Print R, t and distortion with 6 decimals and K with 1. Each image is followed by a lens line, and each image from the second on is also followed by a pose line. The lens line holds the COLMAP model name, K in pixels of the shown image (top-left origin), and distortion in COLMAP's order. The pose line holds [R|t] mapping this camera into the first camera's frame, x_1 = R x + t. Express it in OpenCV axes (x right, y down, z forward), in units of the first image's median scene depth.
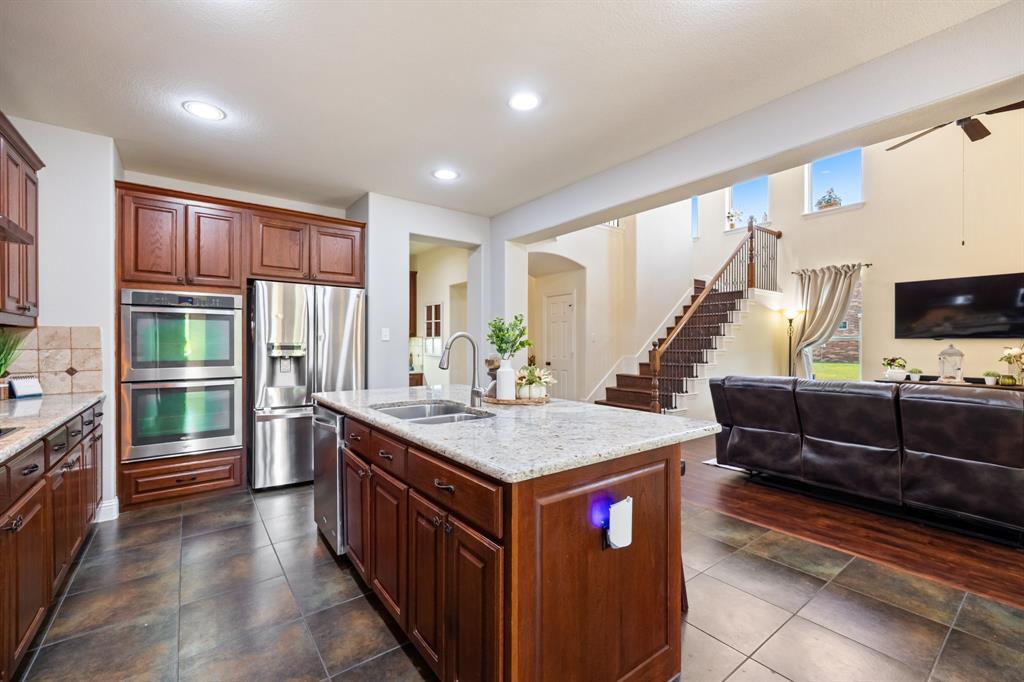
lens RADIAL K [[428.8, 0, 508.8], [0, 428.8, 345.0], [0, 0, 1]] dist [-0.000229, -0.000020]
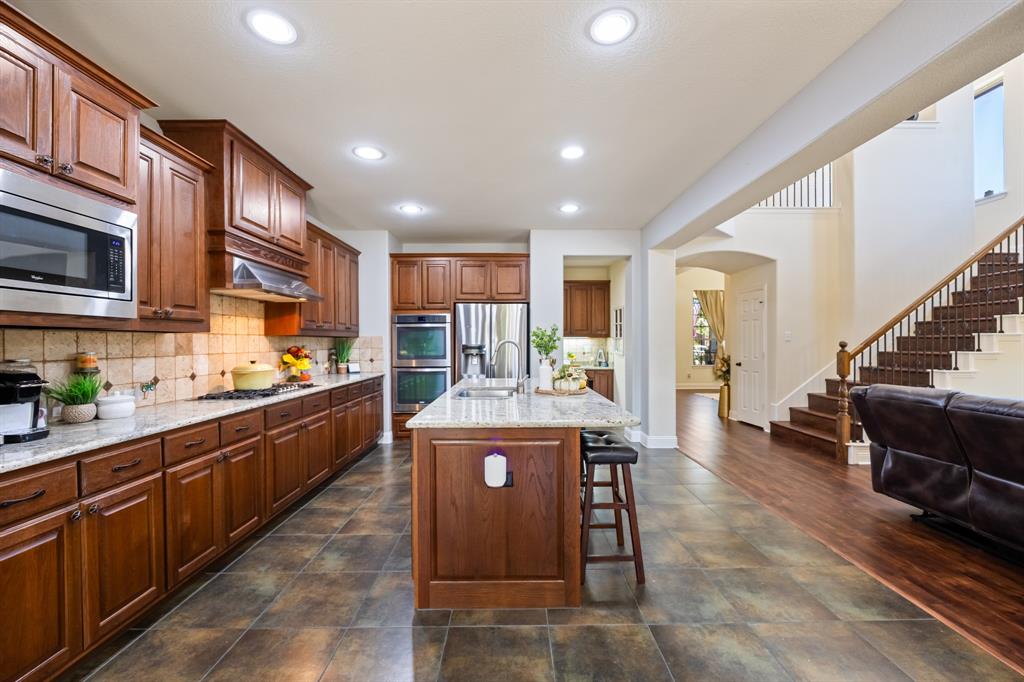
lens RADIAL K [[408.6, 0, 516.7], [0, 408.6, 342.0], [0, 0, 1]] dist [-0.016293, -0.000213]
pose [[0.799315, -0.002257, -0.600908, 0.460492], [0.002716, 0.999996, -0.000144, -0.013306], [0.600907, -0.001517, 0.799318, -0.034531]]
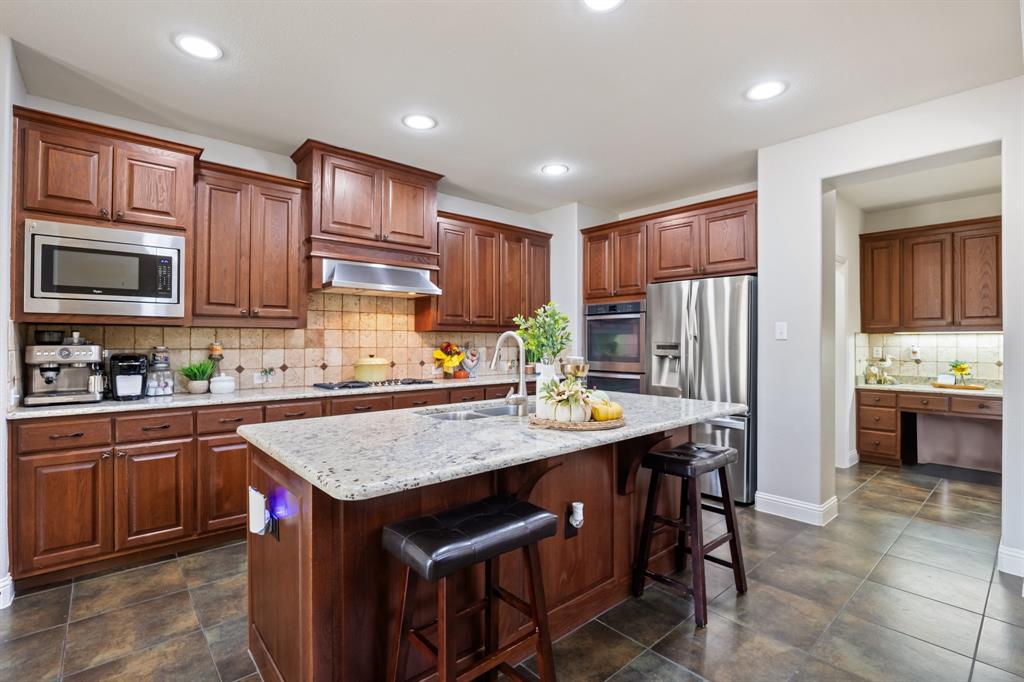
lens RADIAL K [[470.6, 0, 512.2], [0, 470.6, 337.5], [0, 0, 1]] dist [-0.020243, -0.000074]
pose [[0.061851, -0.007603, -0.998056, 0.573711], [-0.004315, 0.999960, -0.007885, -0.006686], [0.998076, 0.004794, 0.061815, 0.593032]]
